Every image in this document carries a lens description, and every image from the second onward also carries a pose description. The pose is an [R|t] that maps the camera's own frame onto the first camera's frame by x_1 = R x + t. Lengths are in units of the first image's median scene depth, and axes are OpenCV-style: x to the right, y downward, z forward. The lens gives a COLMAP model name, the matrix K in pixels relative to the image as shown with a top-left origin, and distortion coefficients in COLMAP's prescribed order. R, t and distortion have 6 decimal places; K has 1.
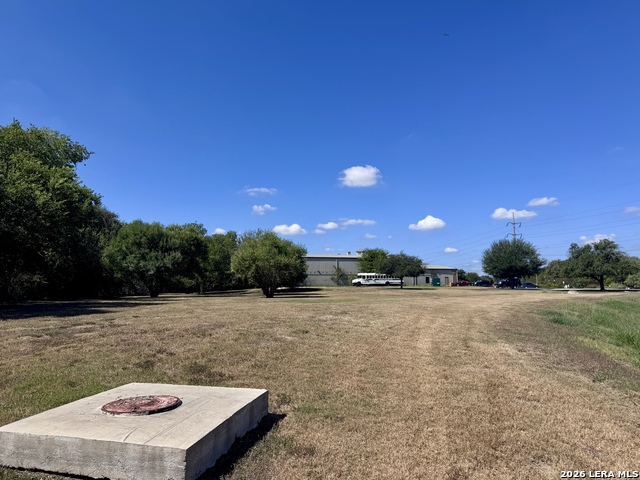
lens RADIAL K [[443.5, 0, 319.8], [0, 443.5, 238.8], [0, 0, 1]] dist [0.049132, -0.081127]
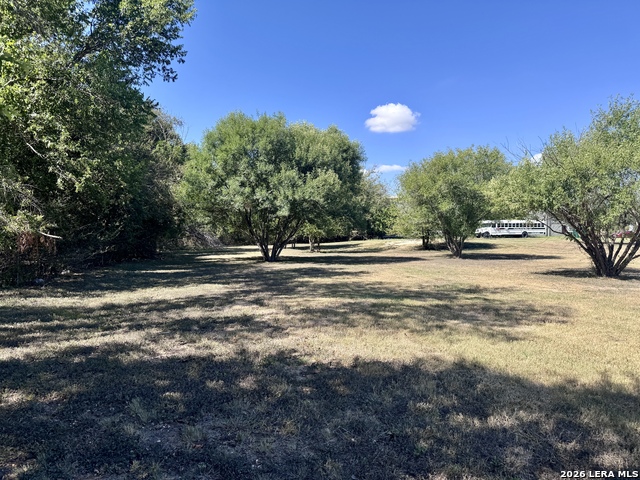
lens RADIAL K [[443.5, 0, 320.5], [0, 443.5, 241.0], [0, 0, 1]] dist [0.049132, -0.081127]
pose [[0.998387, 0.007155, -0.056326, -0.303740], [-0.000244, 0.992561, 0.121747, 0.046210], [0.056778, -0.121537, 0.990962, 0.518921]]
